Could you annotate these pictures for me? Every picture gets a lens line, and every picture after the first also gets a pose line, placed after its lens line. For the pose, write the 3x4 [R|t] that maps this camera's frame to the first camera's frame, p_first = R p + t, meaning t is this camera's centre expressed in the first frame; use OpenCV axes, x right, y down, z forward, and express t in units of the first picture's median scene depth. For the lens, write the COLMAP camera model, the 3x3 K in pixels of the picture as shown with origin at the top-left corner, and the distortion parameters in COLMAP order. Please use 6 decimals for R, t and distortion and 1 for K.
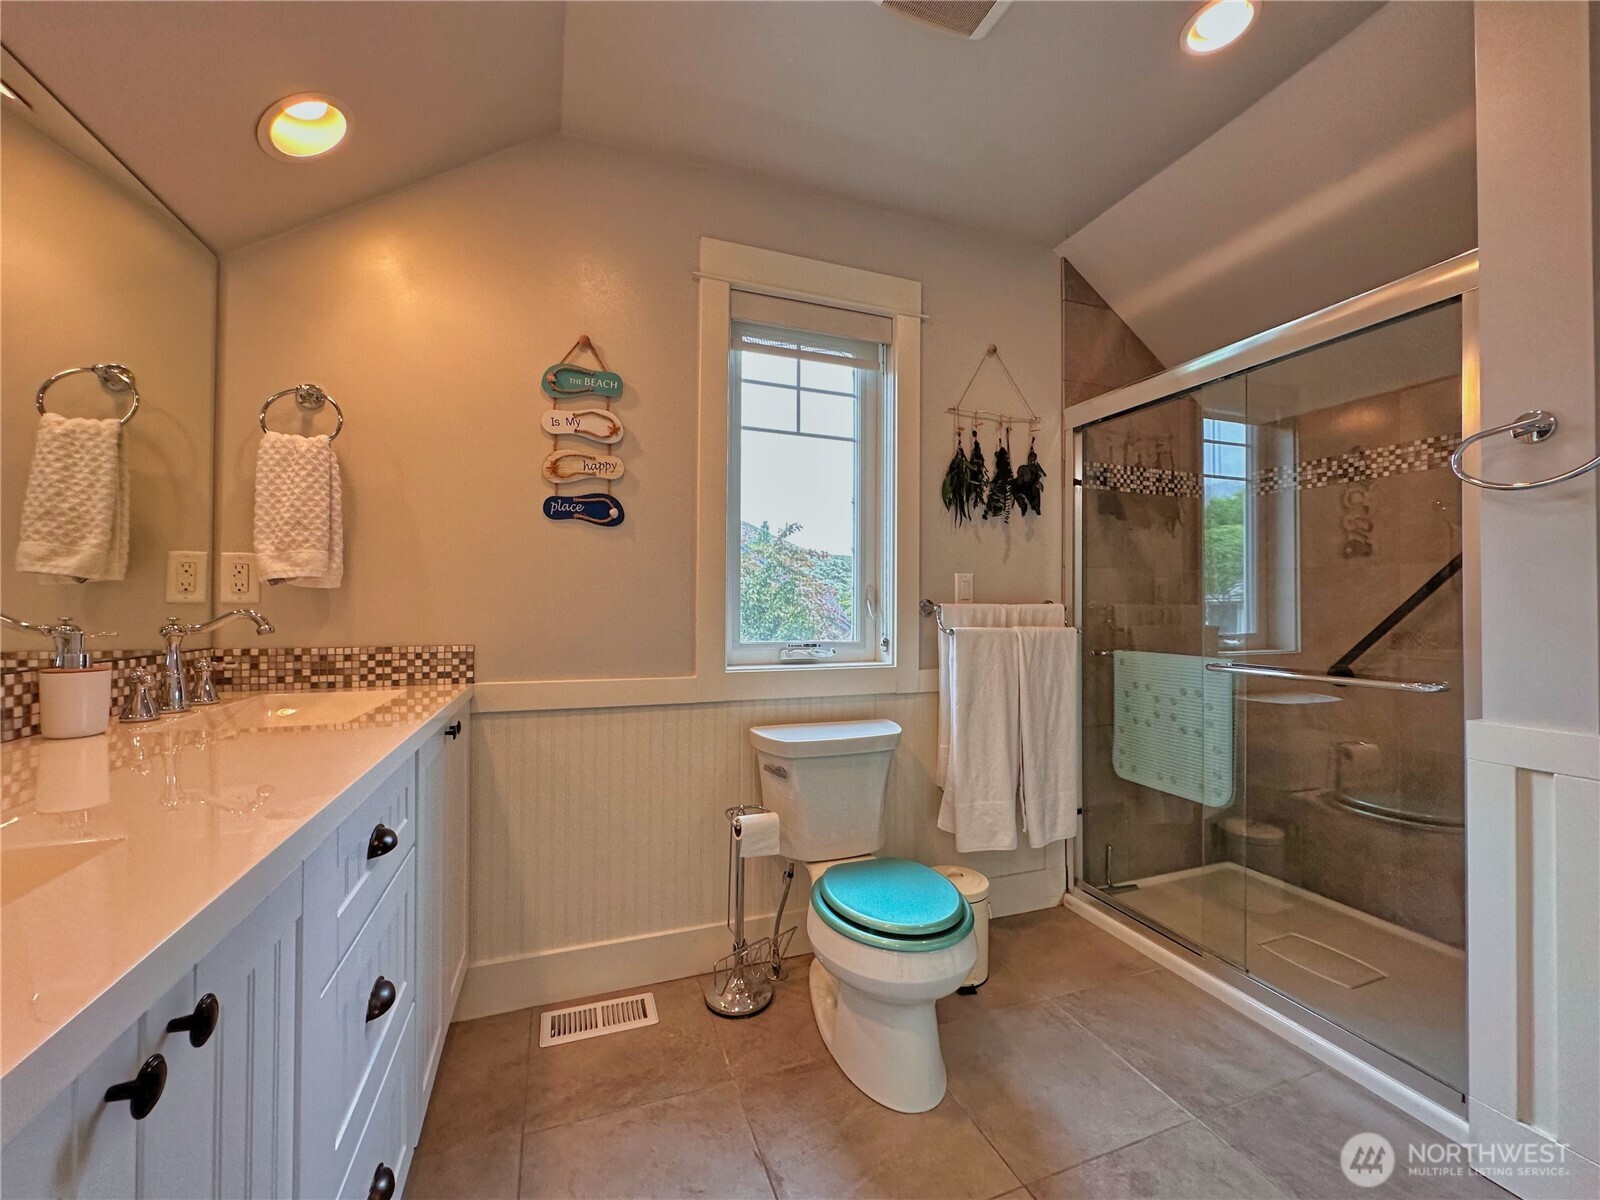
lens RADIAL K [[650.1, 0, 800.7], [0, 650.1, 593.7], [0, 0, 1]] dist [-0.004694, 0.001890]
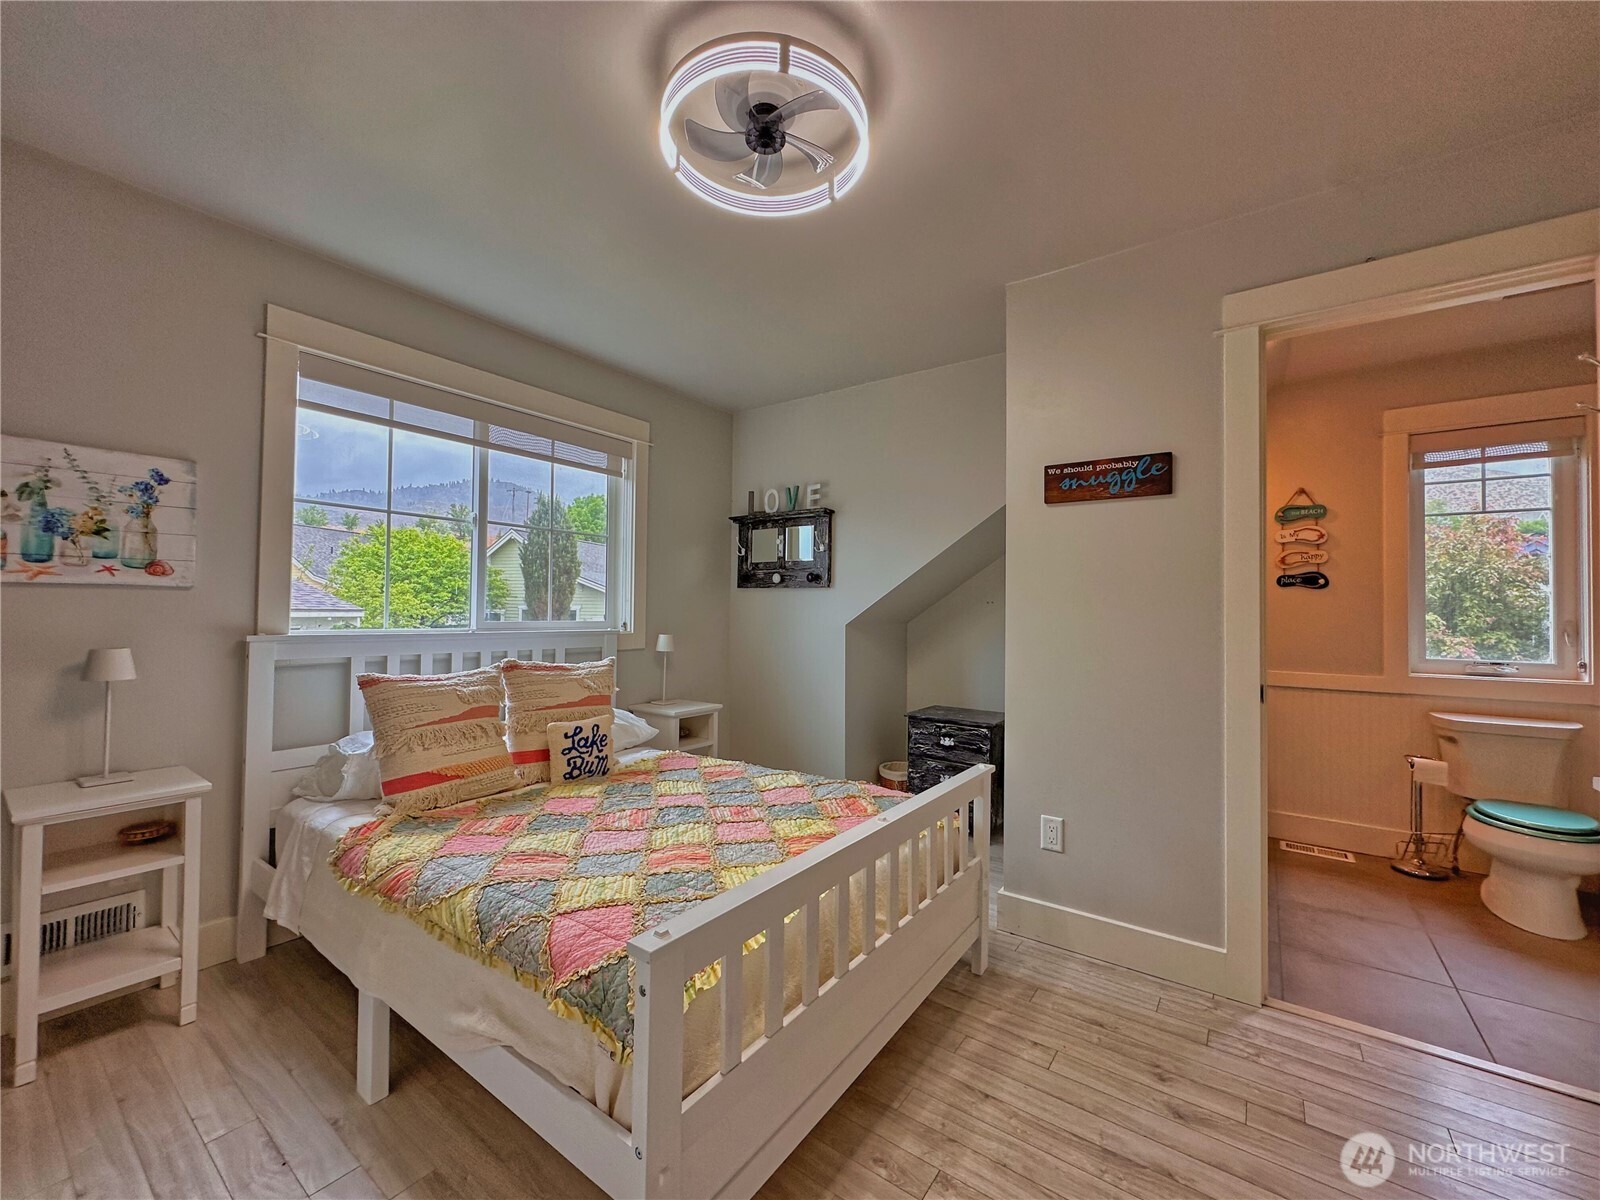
lens RADIAL K [[650.1, 0, 795.1], [0, 650.1, 601.5], [0, 0, 1]] dist [-0.004694, 0.001890]
pose [[0.562161, -0.014653, -0.826898, 0.381441], [0.004678, 0.999883, -0.014537, -0.049677], [0.827015, 0.004304, 0.562164, -1.229917]]
